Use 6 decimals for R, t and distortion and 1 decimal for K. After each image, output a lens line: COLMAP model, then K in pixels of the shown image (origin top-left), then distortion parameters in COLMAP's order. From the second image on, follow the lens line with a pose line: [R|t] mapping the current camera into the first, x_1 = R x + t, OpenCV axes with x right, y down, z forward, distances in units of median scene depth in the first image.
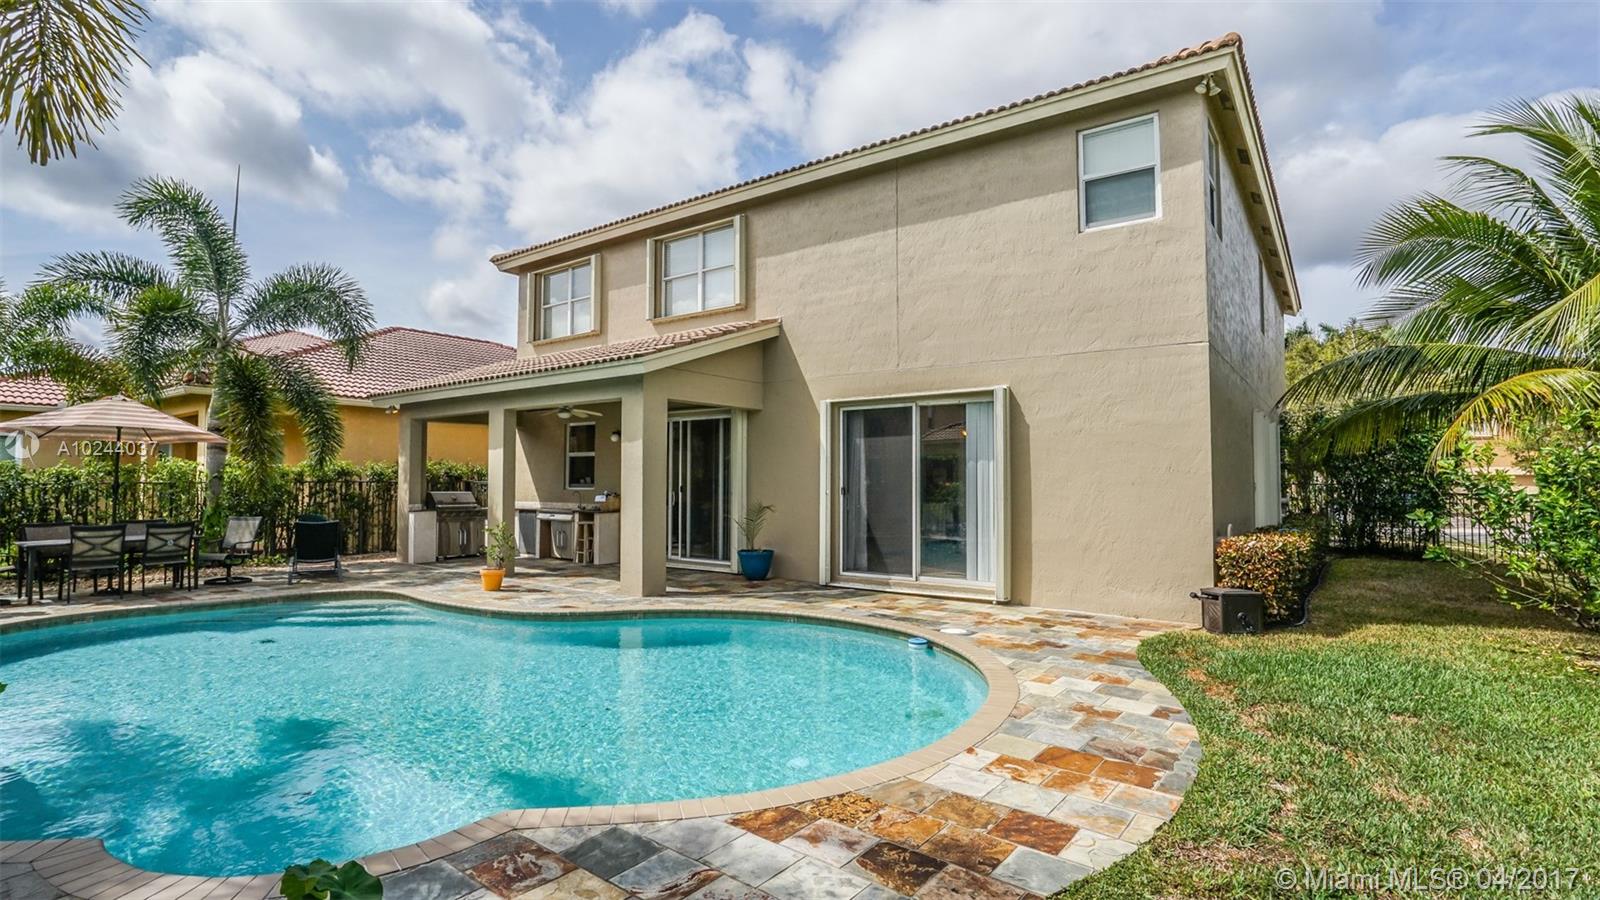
lens RADIAL K [[742.8, 0, 800.0], [0, 742.8, 450.0], [0, 0, 1]] dist [-0.060691, 0.025152]
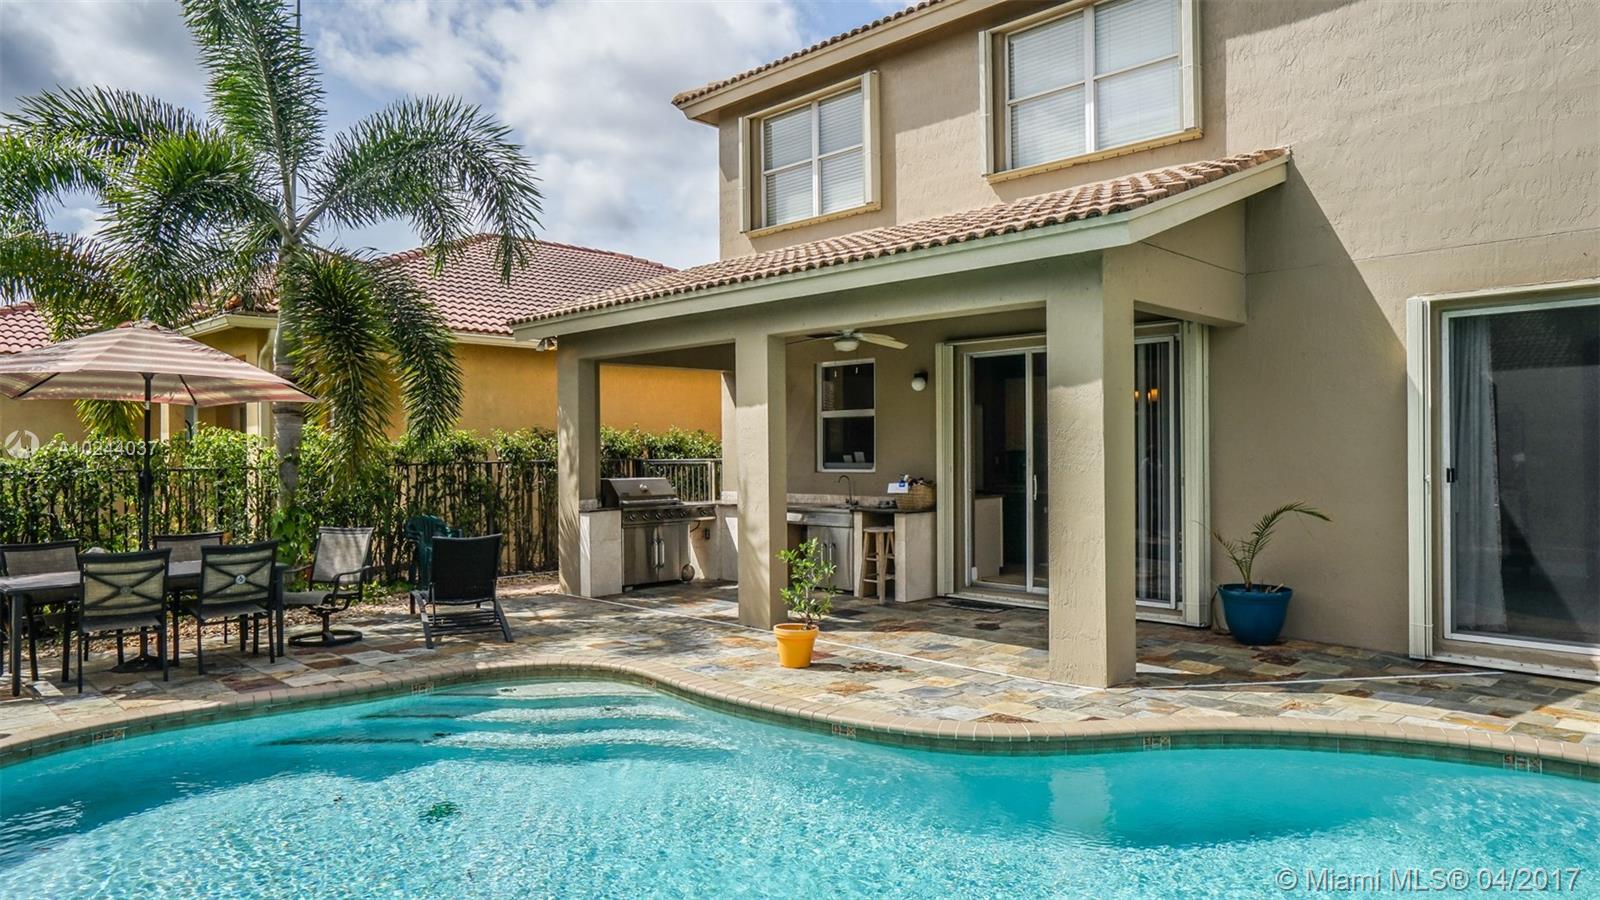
lens RADIAL K [[983.6, 0, 800.0], [0, 983.6, 450.0], [0, 0, 1]] dist [-0.046519, 0.068344]
pose [[0.989153, -0.009841, -0.146557, -0.263272], [0.015977, 0.999042, 0.040749, 0.002811], [0.146016, -0.042648, 0.988363, 0.249574]]
